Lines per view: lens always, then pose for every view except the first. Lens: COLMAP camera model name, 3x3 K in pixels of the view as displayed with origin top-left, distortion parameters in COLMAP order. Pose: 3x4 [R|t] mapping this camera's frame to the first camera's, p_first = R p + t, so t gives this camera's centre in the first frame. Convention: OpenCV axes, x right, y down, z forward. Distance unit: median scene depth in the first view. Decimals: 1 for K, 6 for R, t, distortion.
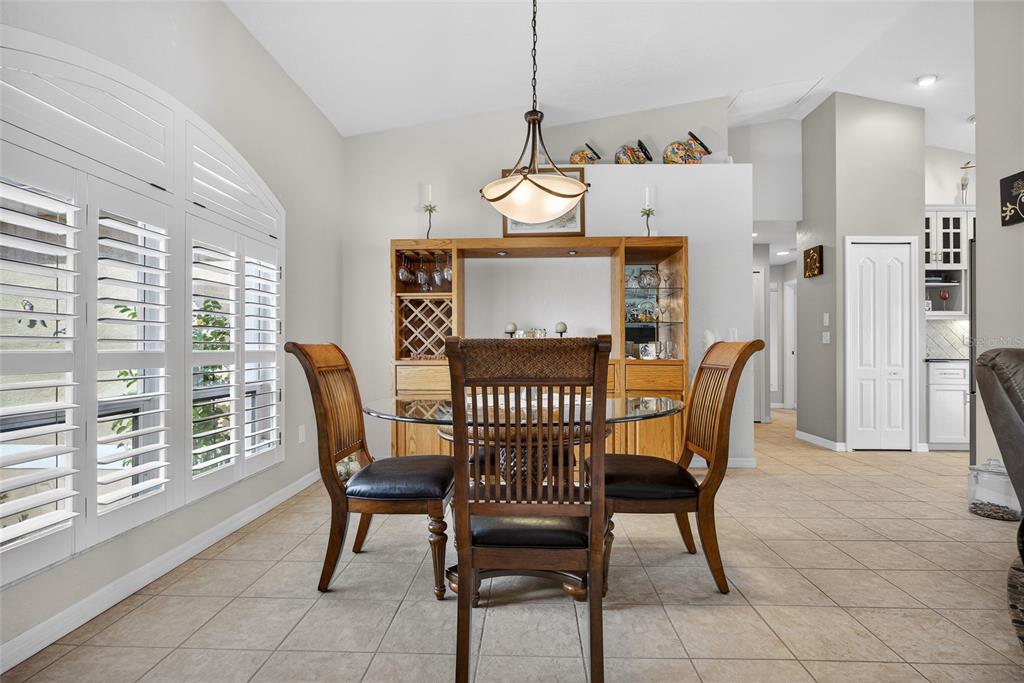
lens RADIAL K [[466.2, 0, 506.5], [0, 466.2, 348.2], [0, 0, 1]] dist [0.000836, 0.000299]
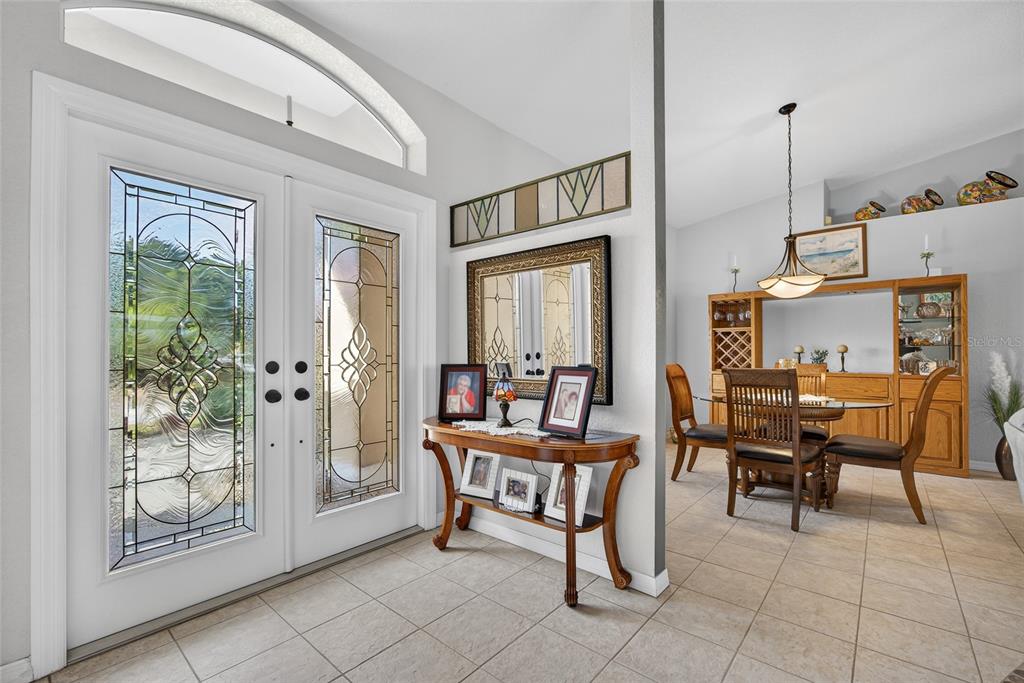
lens RADIAL K [[446.7, 0, 513.1], [0, 446.7, 348.3], [0, 0, 1]] dist [-0.015534, 0.000624]
pose [[0.783251, -0.005451, -0.621682, 0.172803], [0.002996, 0.999983, -0.004993, -0.044553], [0.621699, 0.002048, 0.783254, -0.604125]]
